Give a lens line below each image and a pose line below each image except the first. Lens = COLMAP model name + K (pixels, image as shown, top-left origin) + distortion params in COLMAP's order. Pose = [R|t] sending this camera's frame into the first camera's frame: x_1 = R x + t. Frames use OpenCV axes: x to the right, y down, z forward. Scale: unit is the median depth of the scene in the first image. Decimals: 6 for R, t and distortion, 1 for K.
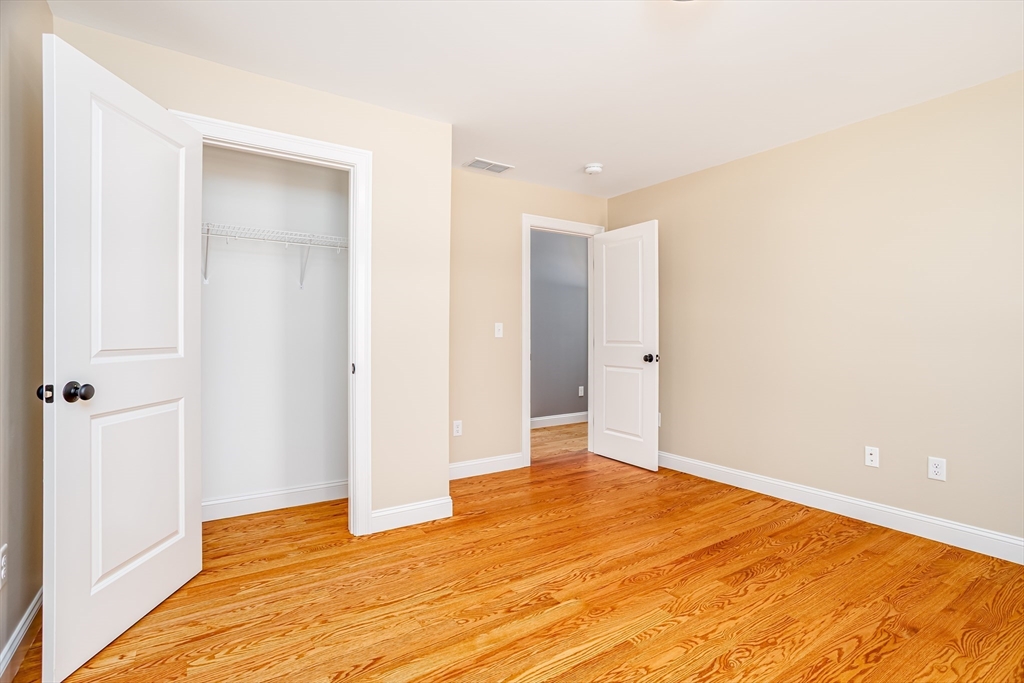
lens RADIAL K [[483.2, 0, 514.7], [0, 483.2, 336.3], [0, 0, 1]] dist [-0.024254, 0.012168]
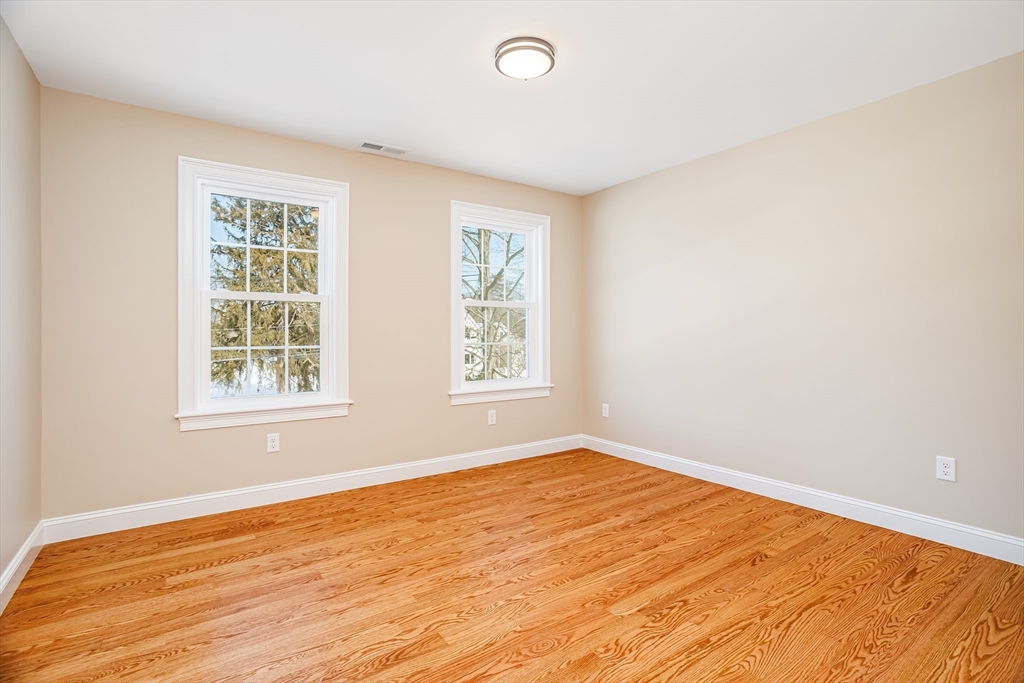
lens RADIAL K [[483.2, 0, 512.6], [0, 483.2, 331.2], [0, 0, 1]] dist [-0.024254, 0.012168]
pose [[-0.999809, 0.000726, -0.019527, 0.369887], [0.000725, 1.000000, 0.000097, -0.004022], [0.019528, 0.000083, -0.999809, 1.992663]]
